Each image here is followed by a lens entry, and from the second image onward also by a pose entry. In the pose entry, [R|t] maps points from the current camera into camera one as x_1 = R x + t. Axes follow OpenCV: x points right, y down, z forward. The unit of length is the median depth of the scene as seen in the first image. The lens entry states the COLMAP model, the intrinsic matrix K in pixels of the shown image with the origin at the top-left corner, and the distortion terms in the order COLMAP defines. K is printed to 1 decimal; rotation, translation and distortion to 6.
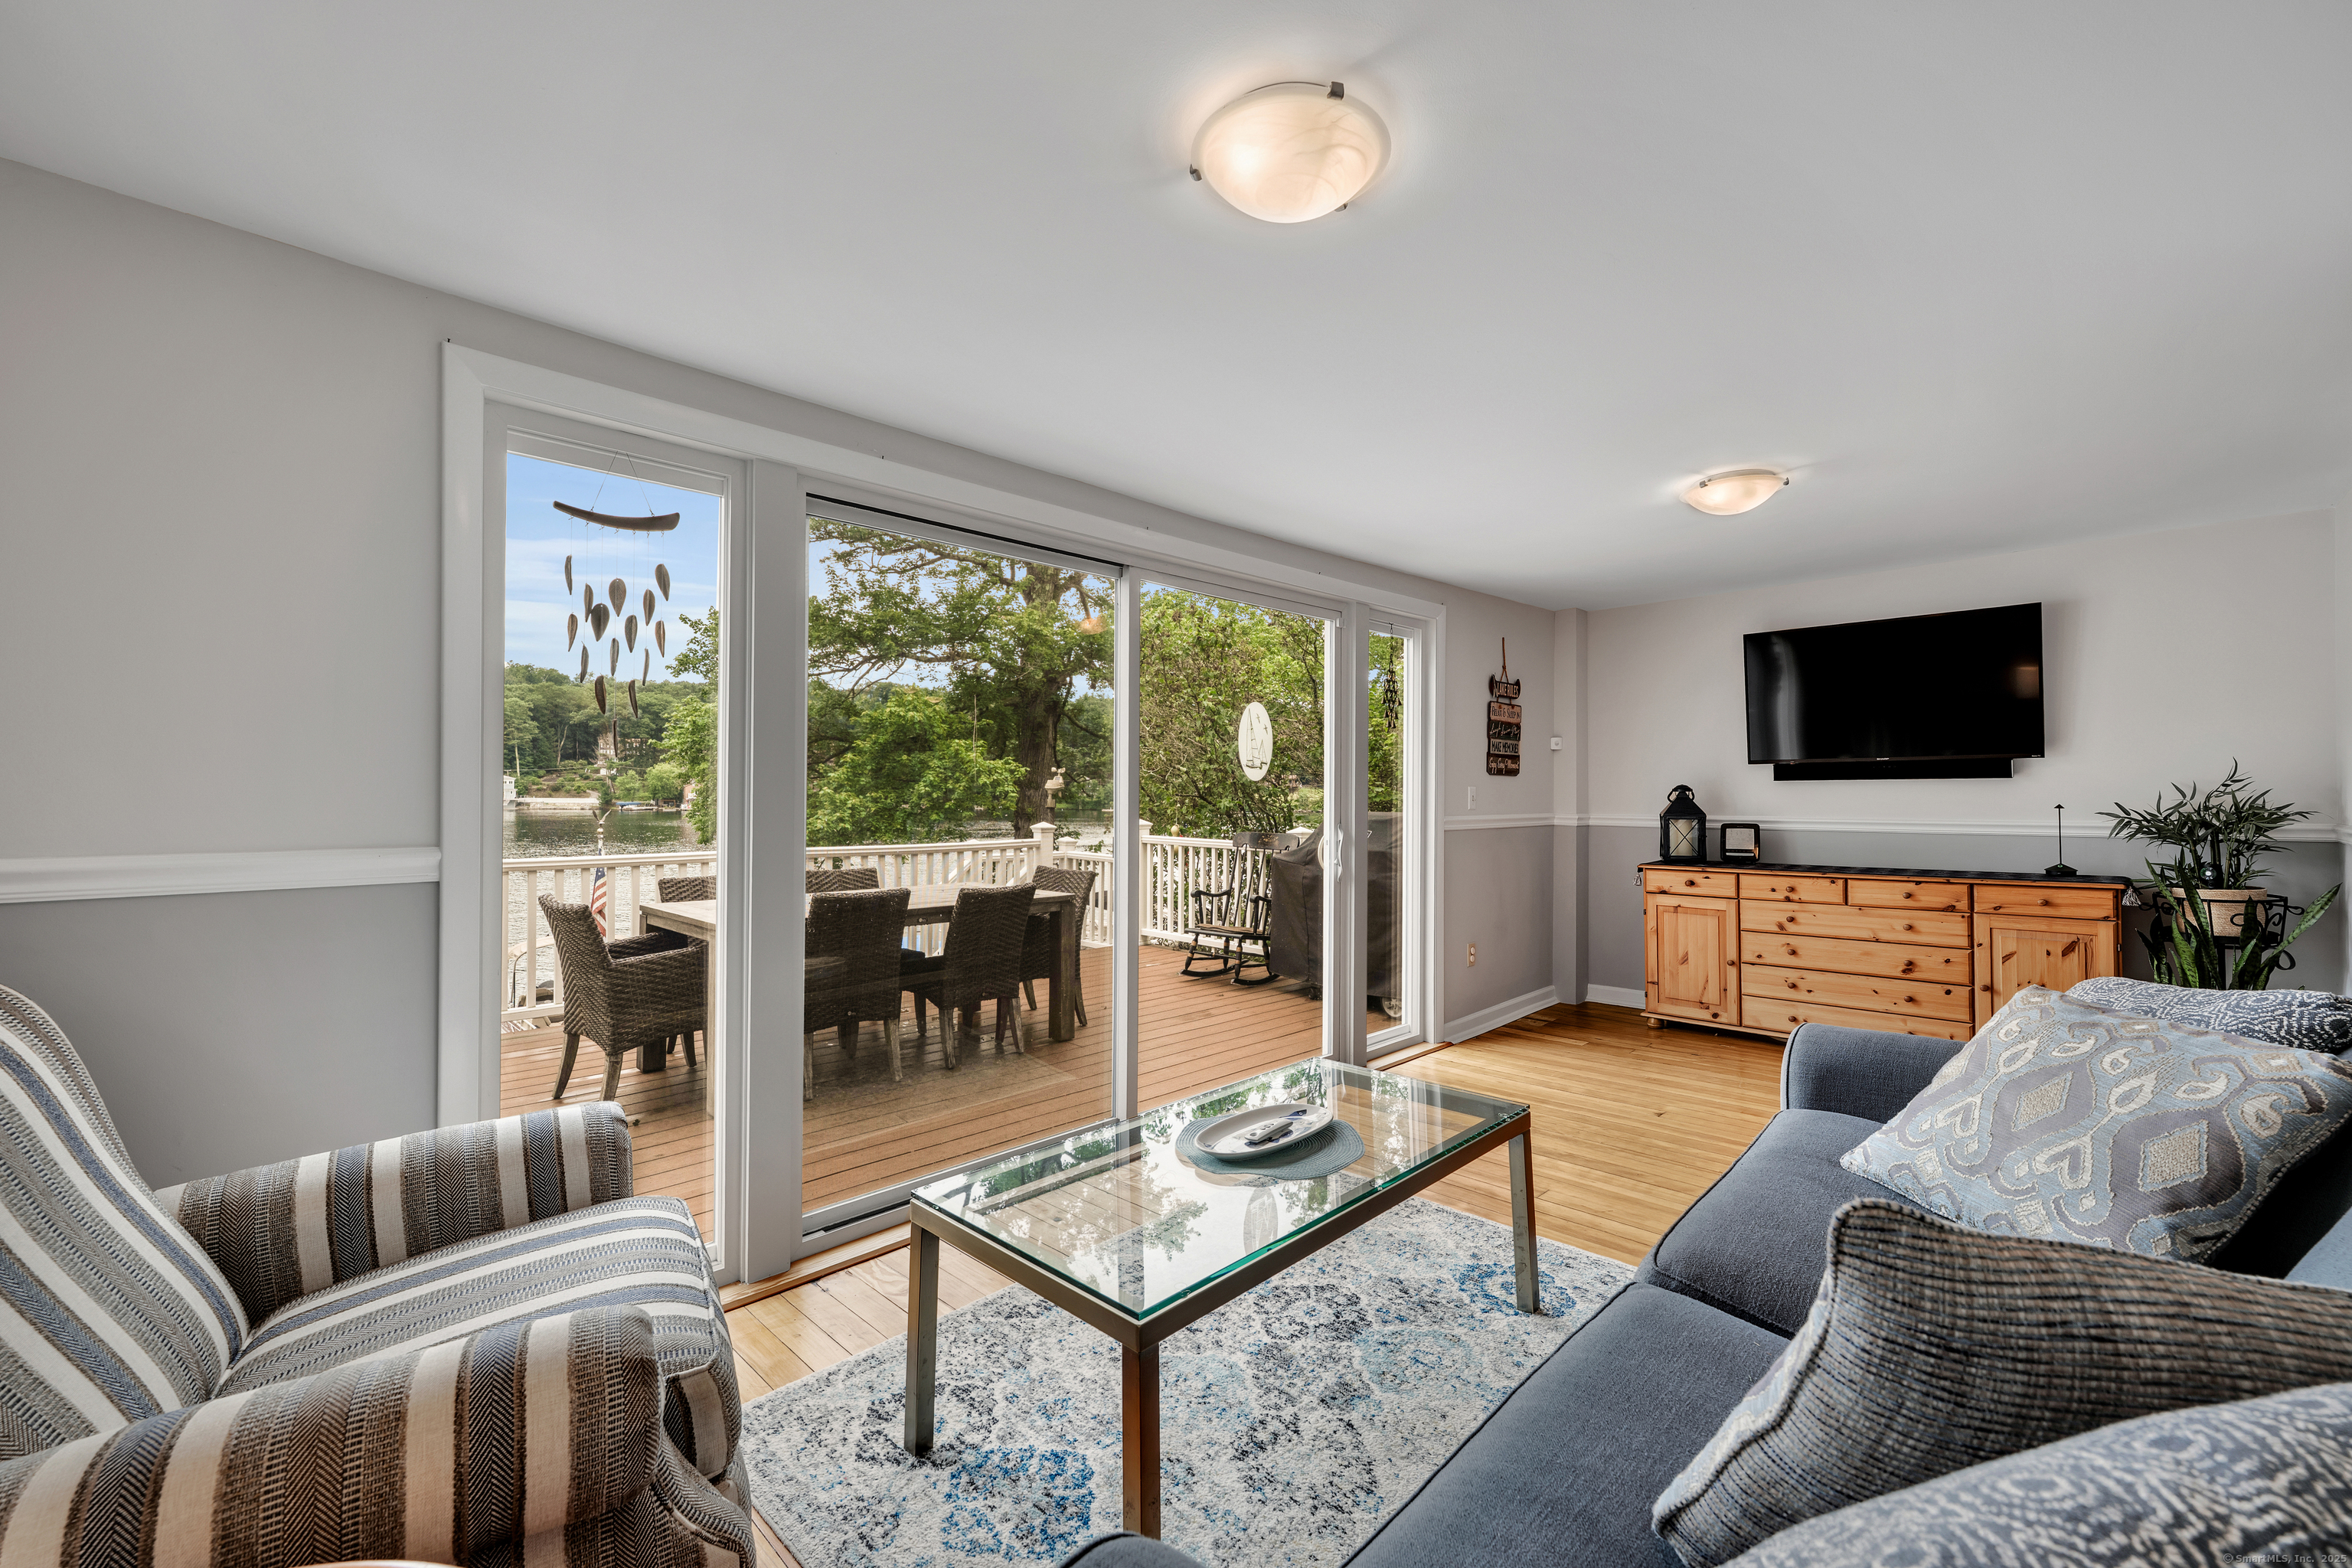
lens RADIAL K [[977.3, 0, 1162.4], [0, 977.3, 787.7], [0, 0, 1]] dist [0.000603, 0.000040]
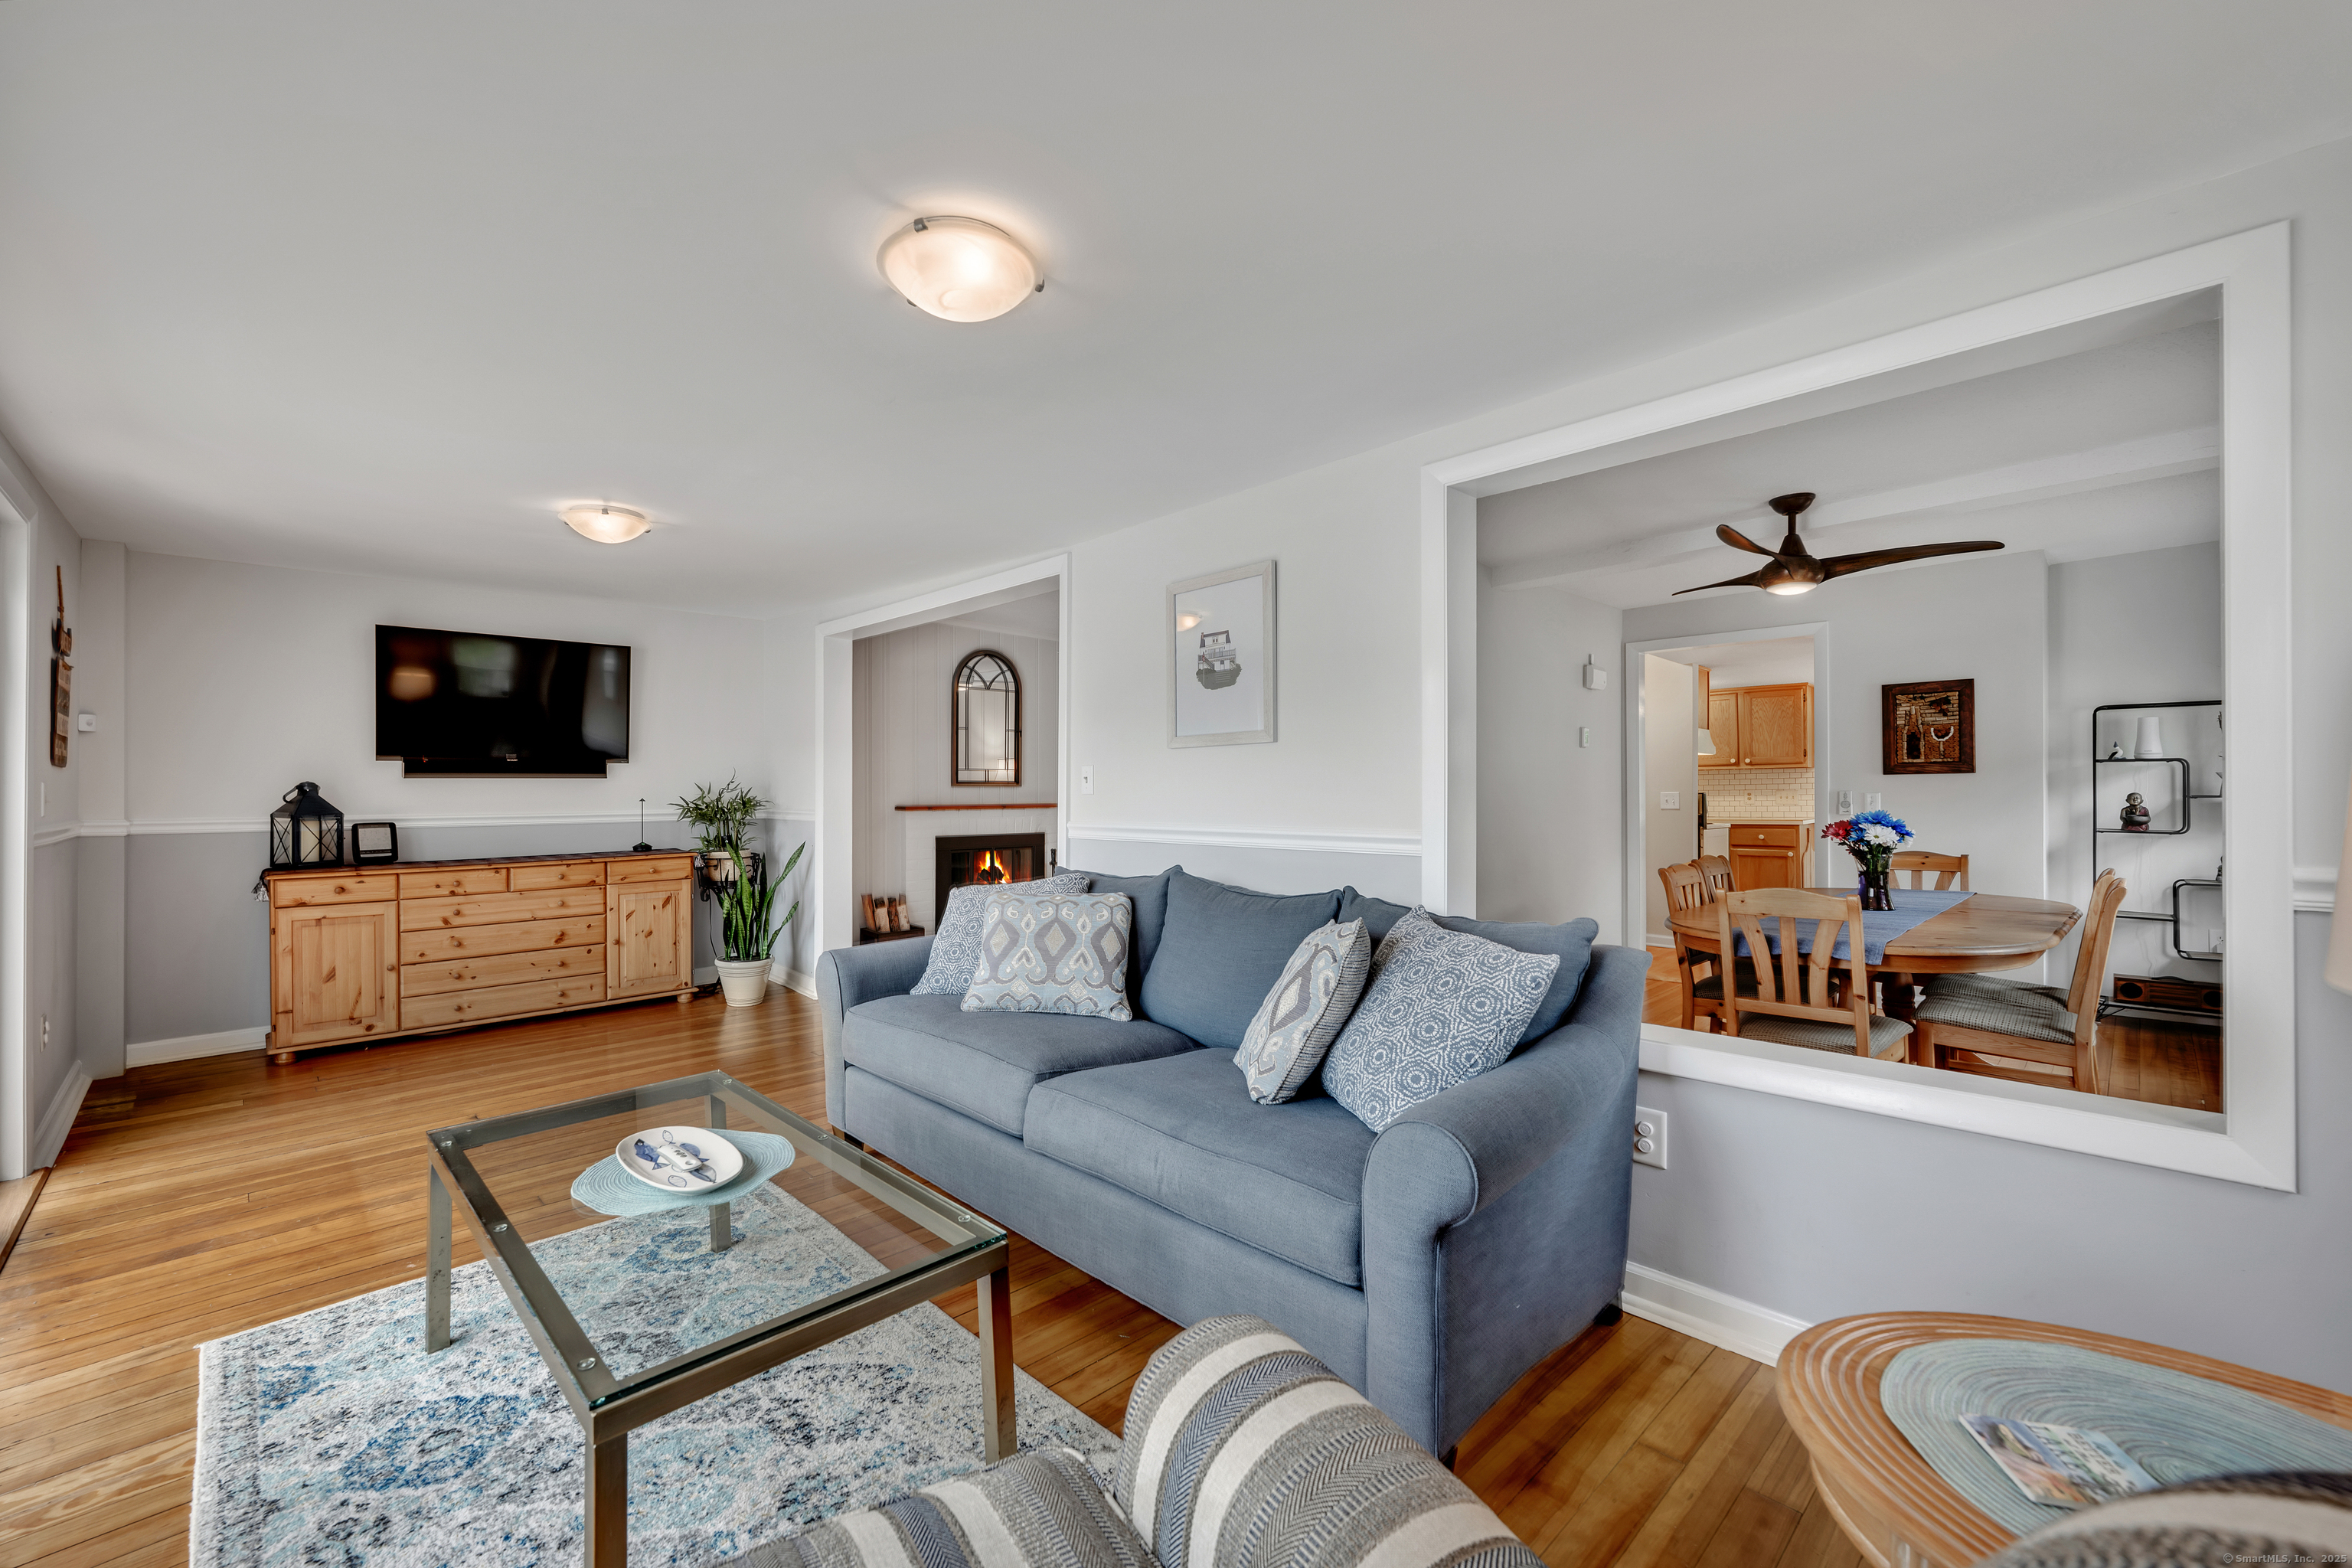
lens RADIAL K [[936.6, 0, 1173.2], [0, 936.6, 796.4], [0, 0, 1]] dist [0.000874, 0.000086]
pose [[0.004385, -0.008135, 0.999957, -0.361361], [-0.004283, 0.999958, 0.008154, 0.000596], [-0.999981, -0.004319, 0.004350, 0.250202]]
